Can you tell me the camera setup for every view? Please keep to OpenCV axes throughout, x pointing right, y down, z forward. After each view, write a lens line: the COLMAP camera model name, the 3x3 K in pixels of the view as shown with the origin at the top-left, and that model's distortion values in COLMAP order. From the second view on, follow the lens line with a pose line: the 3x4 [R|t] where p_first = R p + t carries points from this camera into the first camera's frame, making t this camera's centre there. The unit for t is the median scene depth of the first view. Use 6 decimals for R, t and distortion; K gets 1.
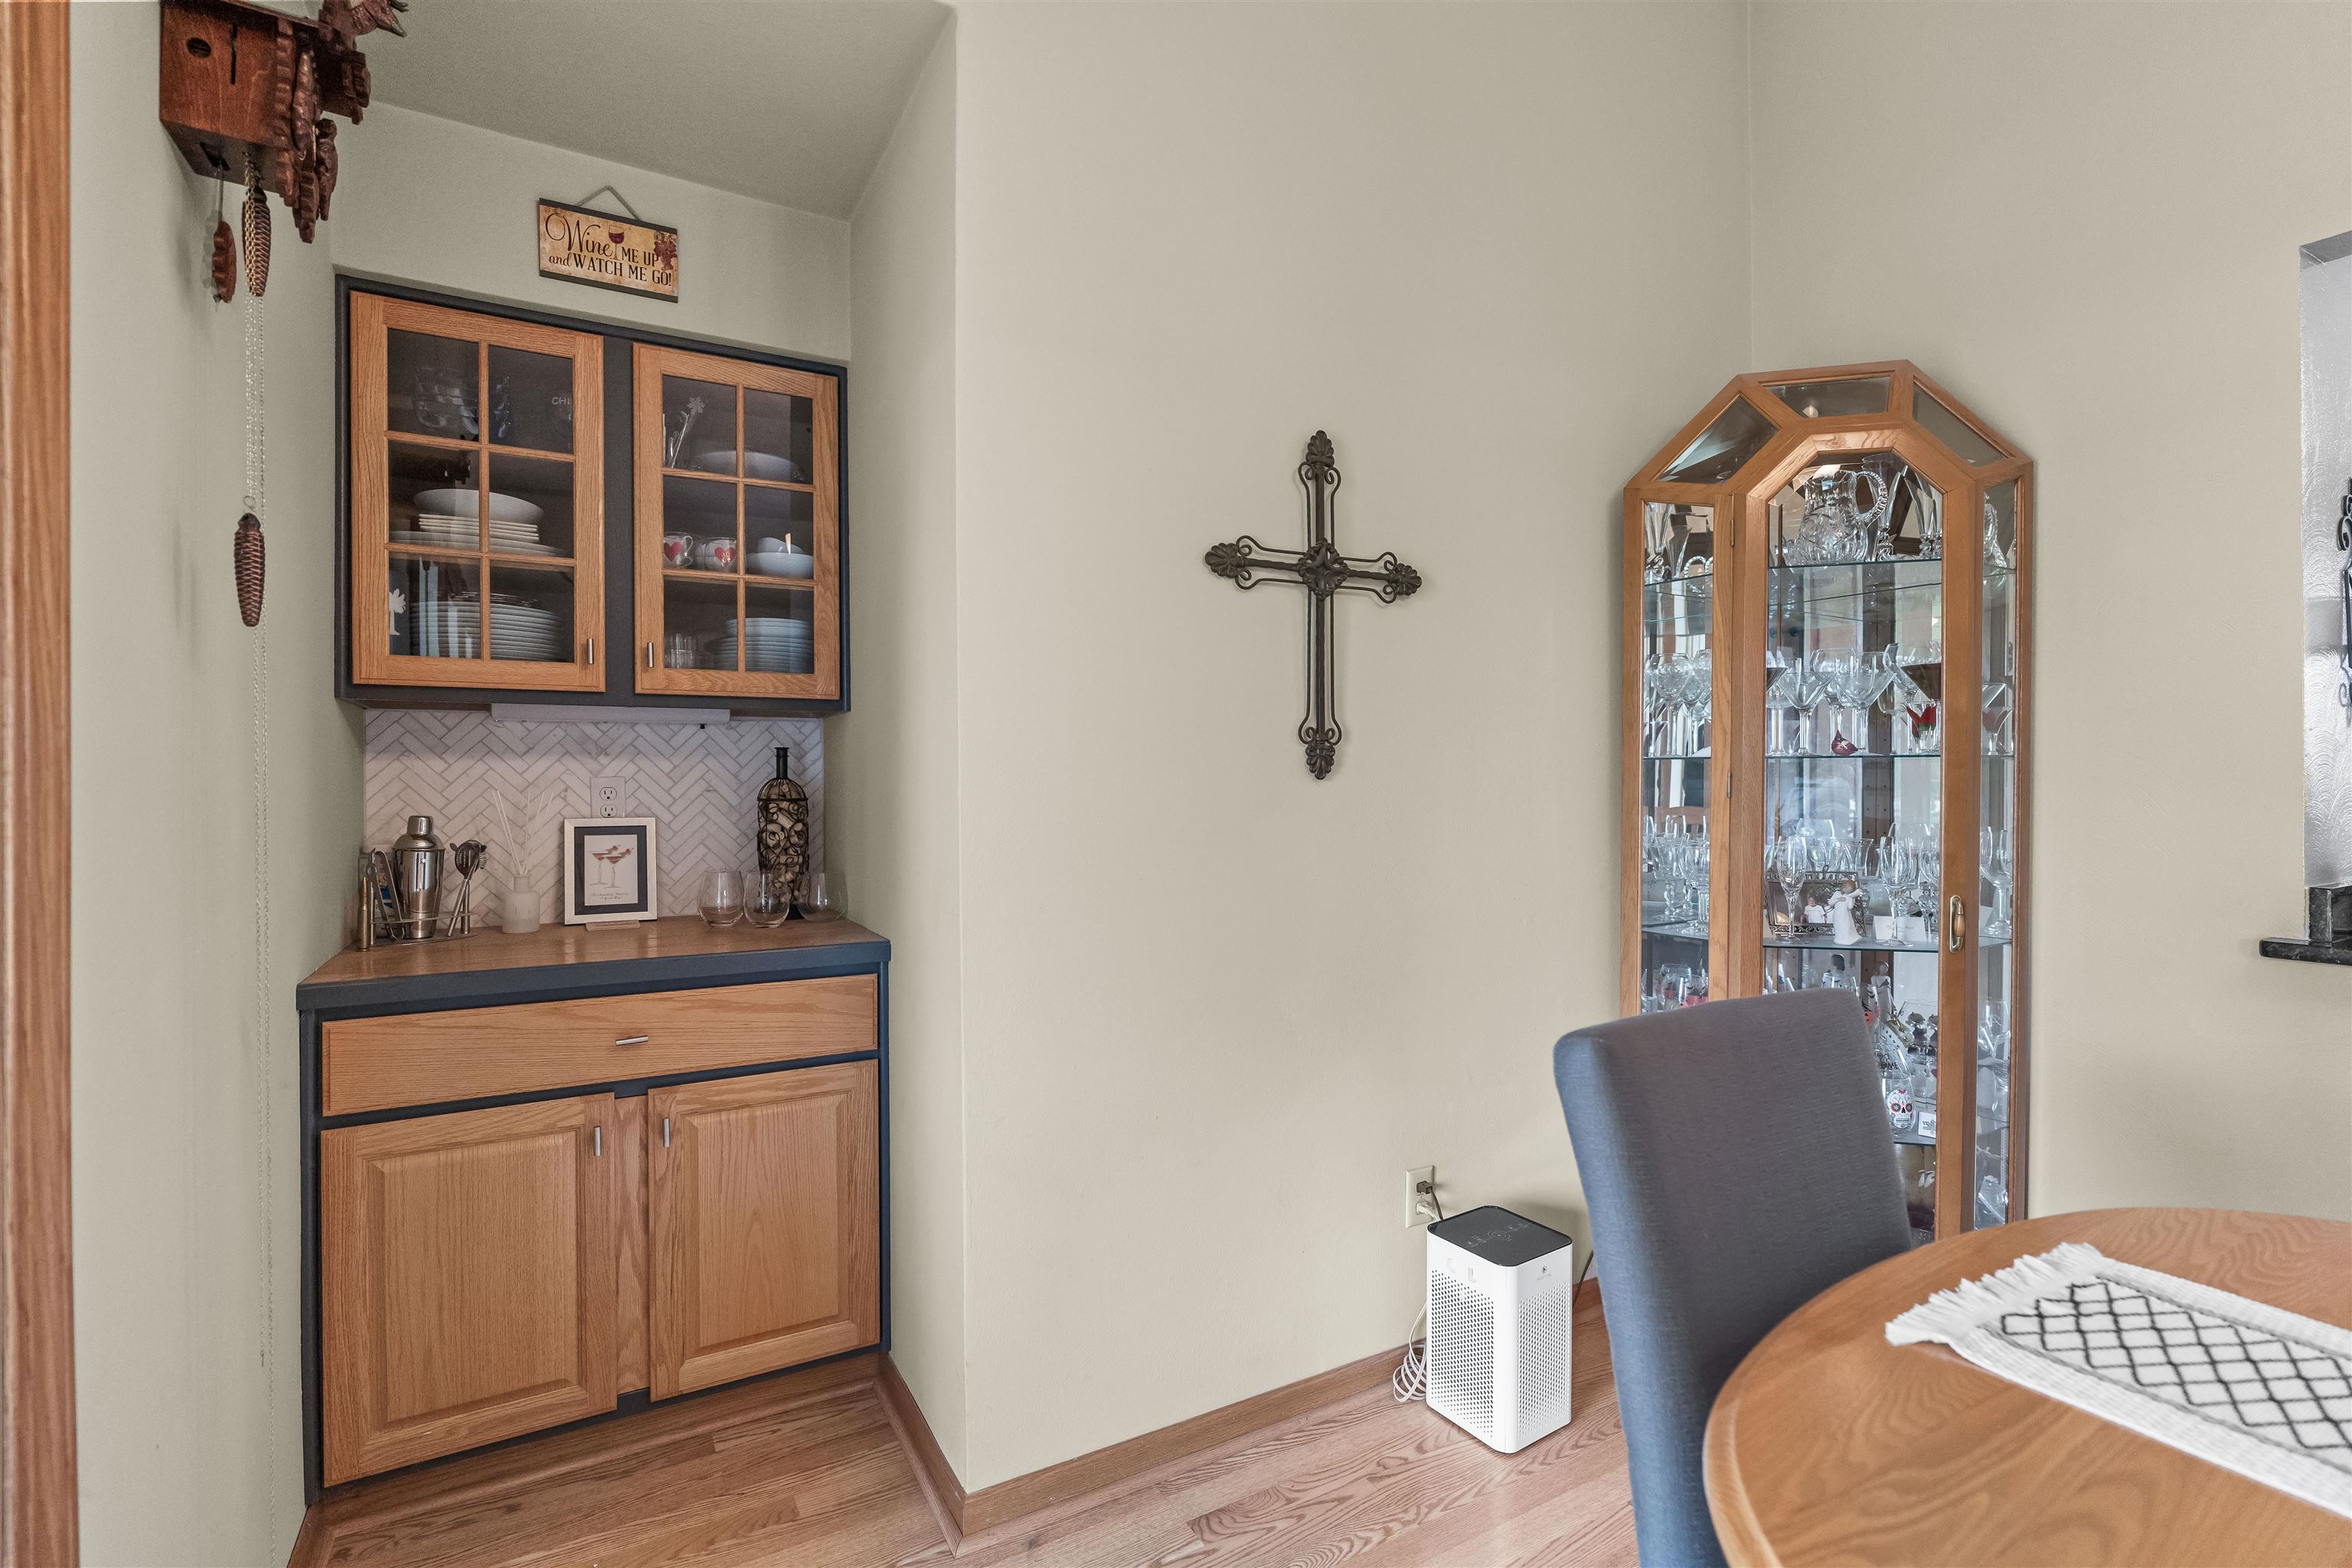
lens RADIAL K [[1054.3, 0, 1171.8], [0, 1054.3, 786.7], [0, 0, 1]] dist [-0.000430, -0.000818]
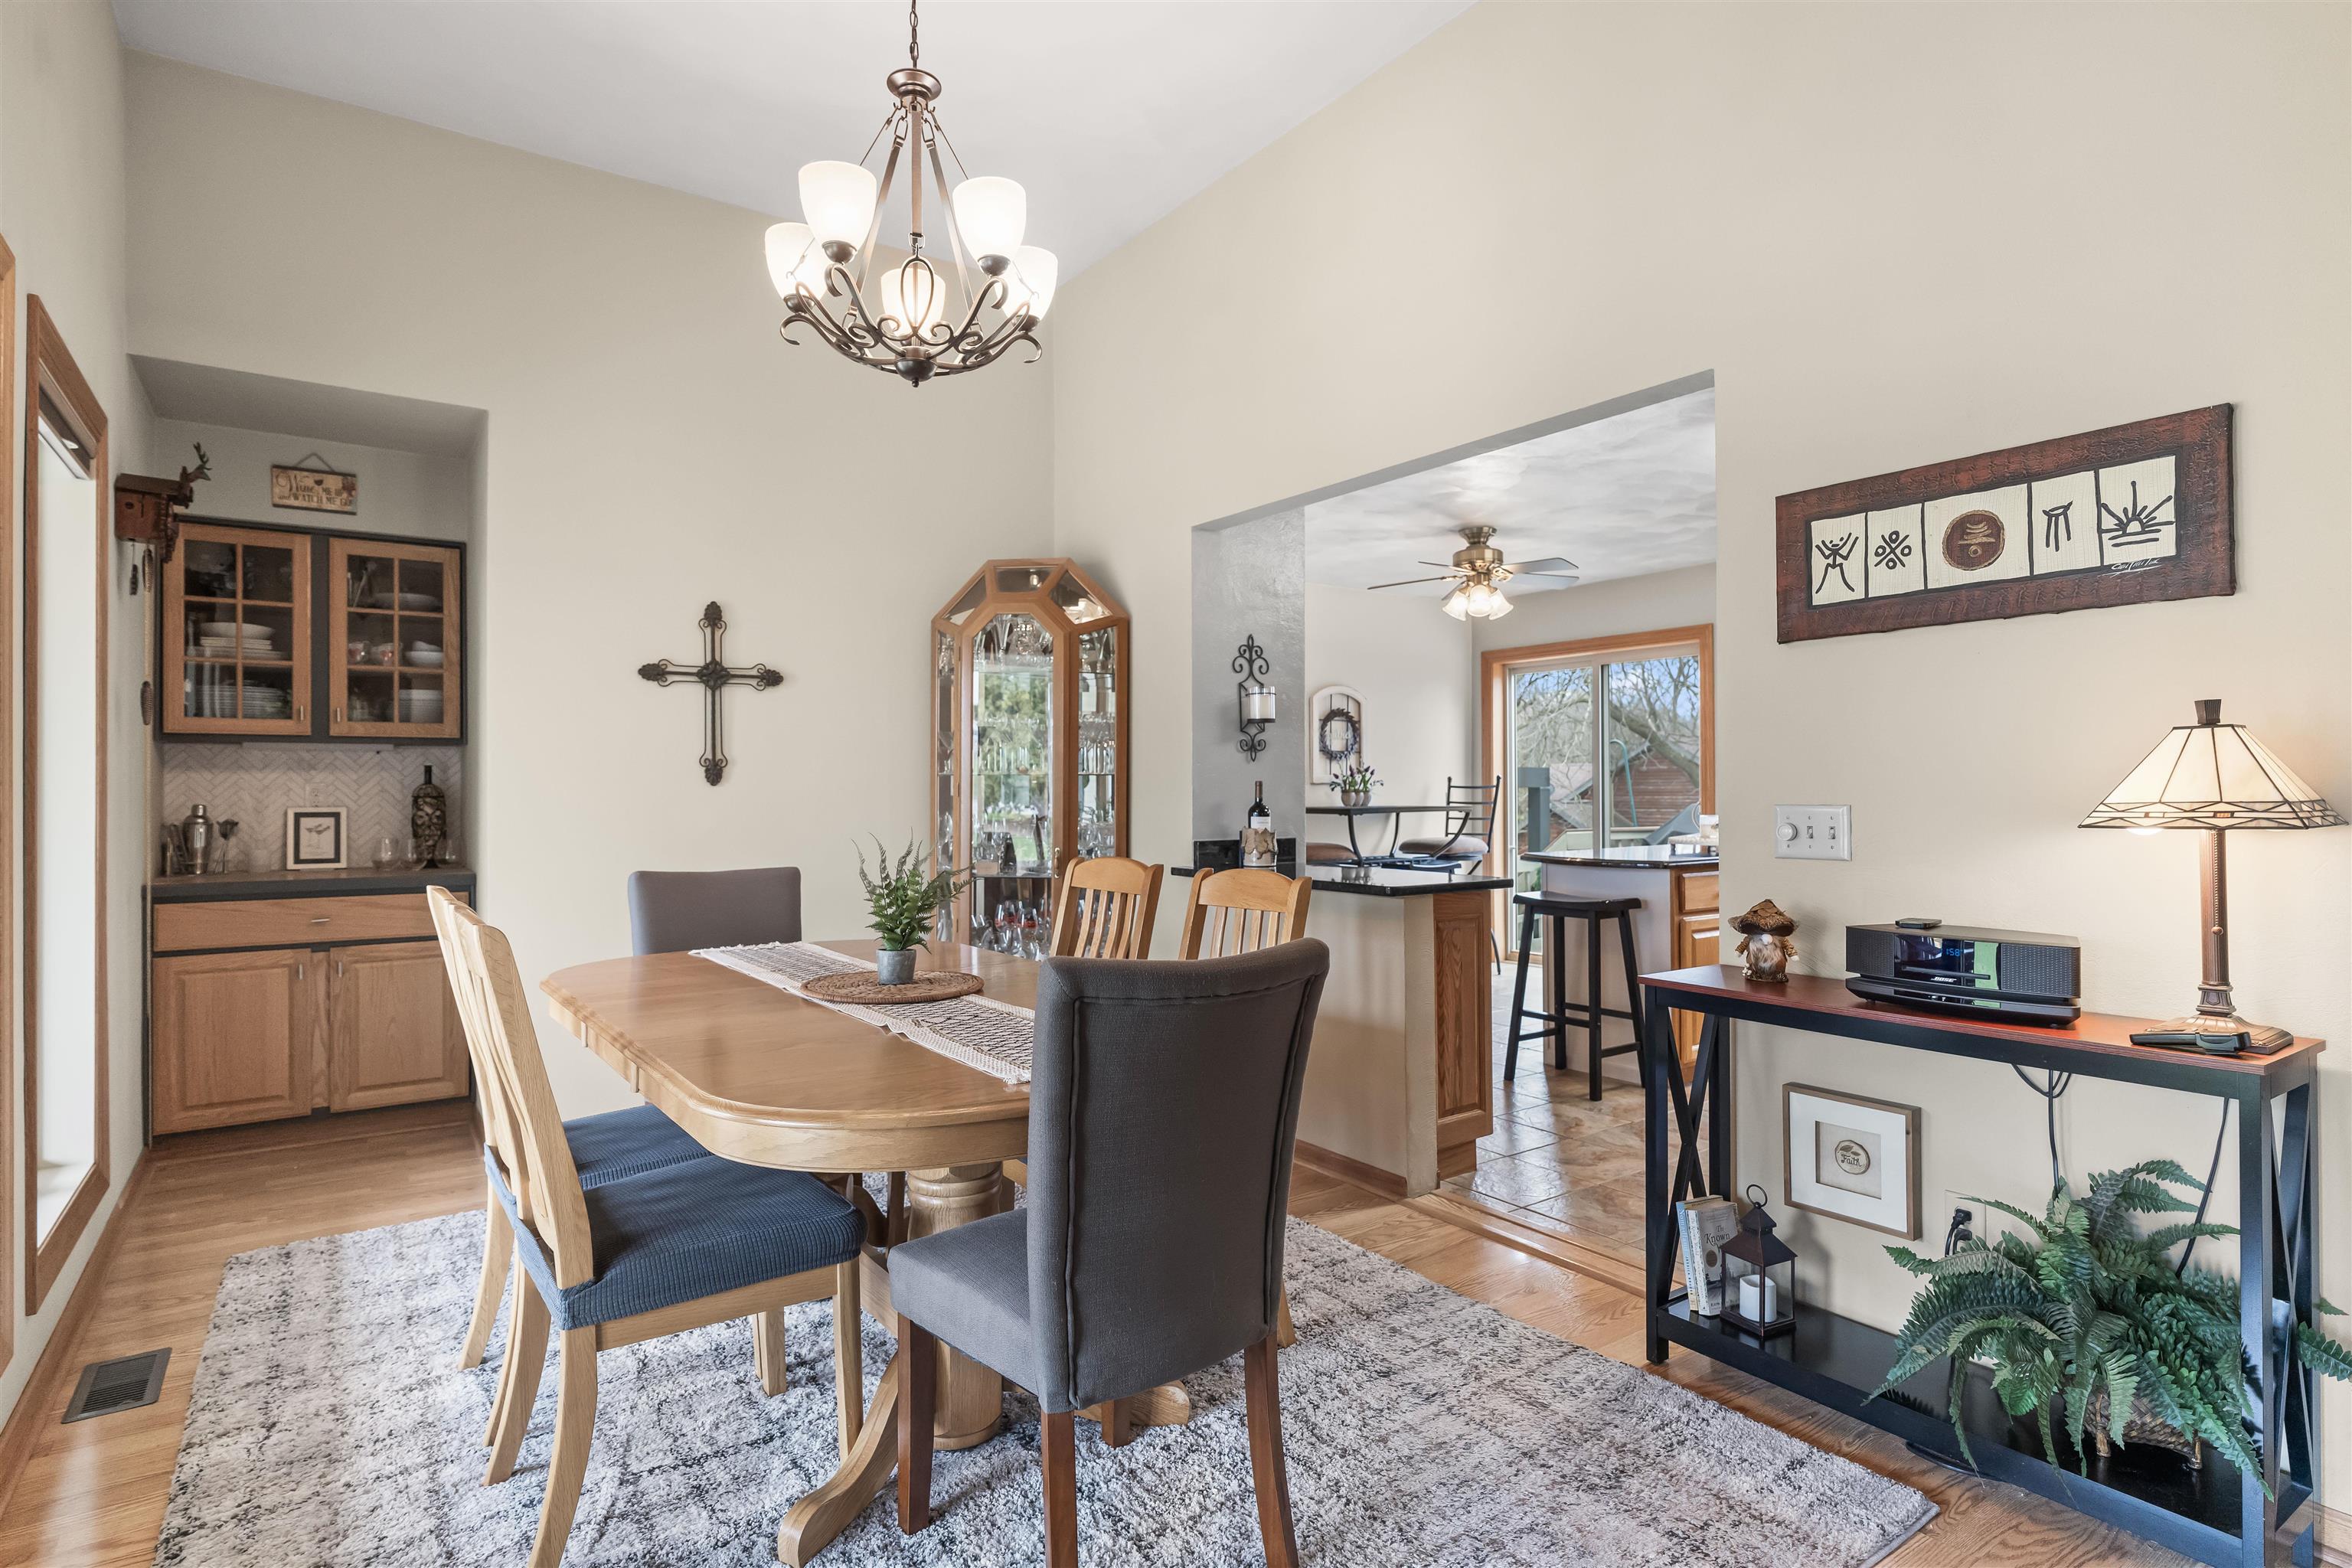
lens RADIAL K [[1208.0, 0, 1179.8], [0, 1208.0, 787.8], [0, 0, 1]] dist [-0.002214, 0.000401]
pose [[0.995329, 0.003480, 0.096477, 0.726481], [-0.003056, 0.999985, -0.004541, 0.003326], [-0.096492, 0.004225, 0.995325, -1.169047]]
